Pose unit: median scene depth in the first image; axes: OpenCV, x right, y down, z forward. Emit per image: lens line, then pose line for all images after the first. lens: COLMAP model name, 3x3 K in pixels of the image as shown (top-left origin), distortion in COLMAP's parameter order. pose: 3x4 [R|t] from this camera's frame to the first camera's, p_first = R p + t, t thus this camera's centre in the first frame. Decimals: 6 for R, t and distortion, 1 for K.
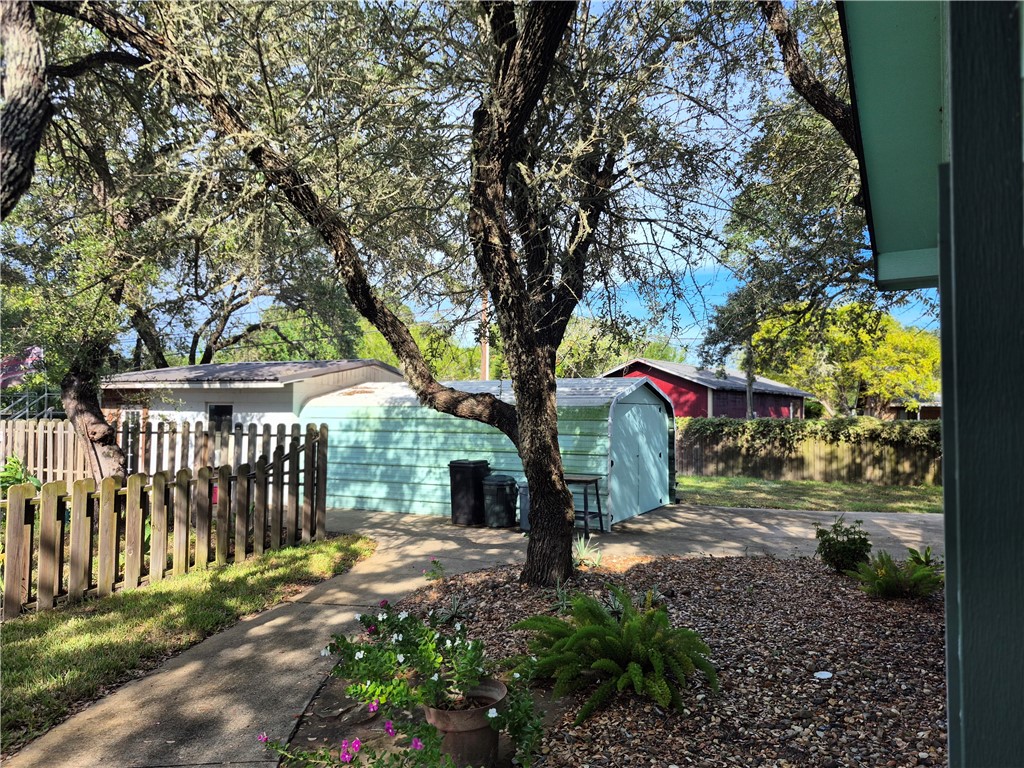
lens RADIAL K [[701.8, 0, 510.7], [0, 701.8, 380.6], [0, 0, 1]] dist [0.060254, -0.061951]
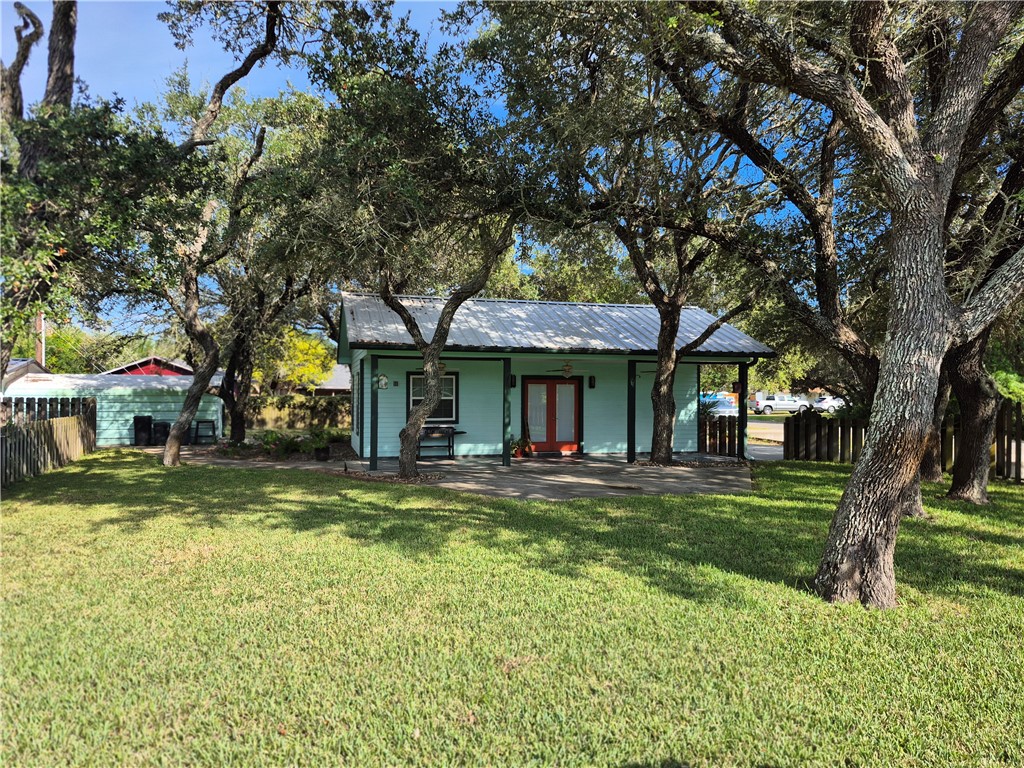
lens RADIAL K [[701.8, 0, 510.7], [0, 701.8, 380.6], [0, 0, 1]] dist [0.060254, -0.061951]
pose [[0.683286, 0.013263, 0.730031, -0.469923], [-0.031362, 0.999445, 0.011196, -0.025314], [-0.729477, -0.030546, 0.683323, -0.672273]]
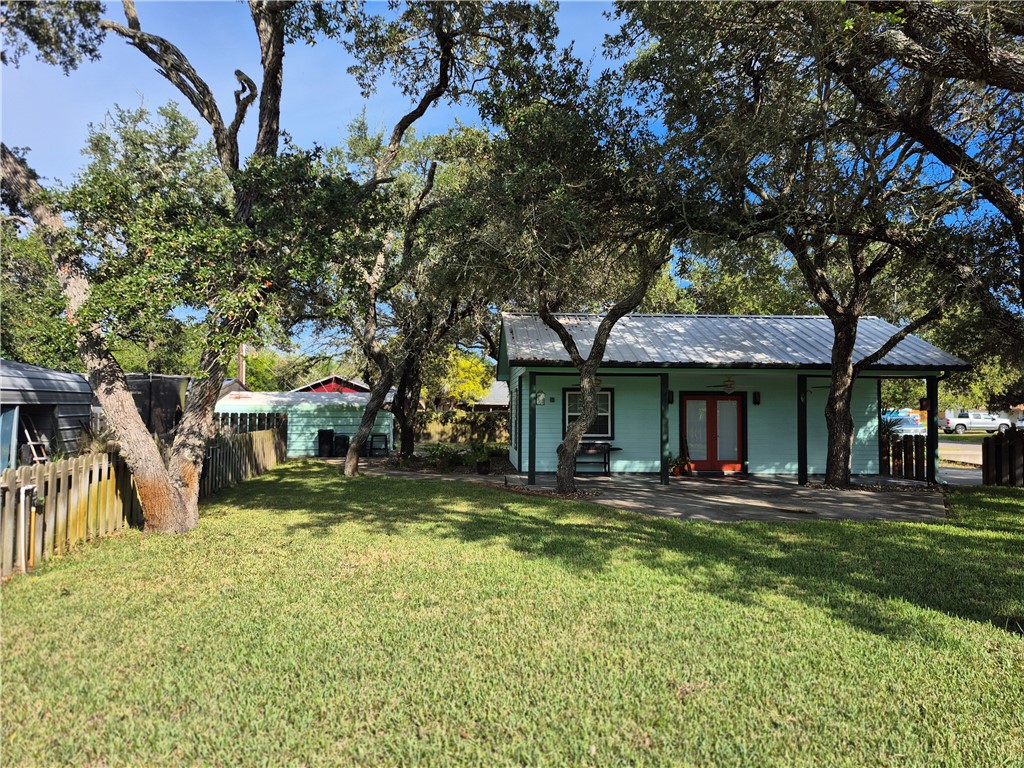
lens RADIAL K [[700.7, 0, 516.5], [0, 700.7, 372.1], [0, 0, 1]] dist [0.070262, -0.080141]
pose [[0.818711, 0.031504, 0.573342, -0.480839], [-0.026371, 0.999503, -0.017264, -0.026195], [-0.573601, -0.000986, 0.819135, -0.671274]]
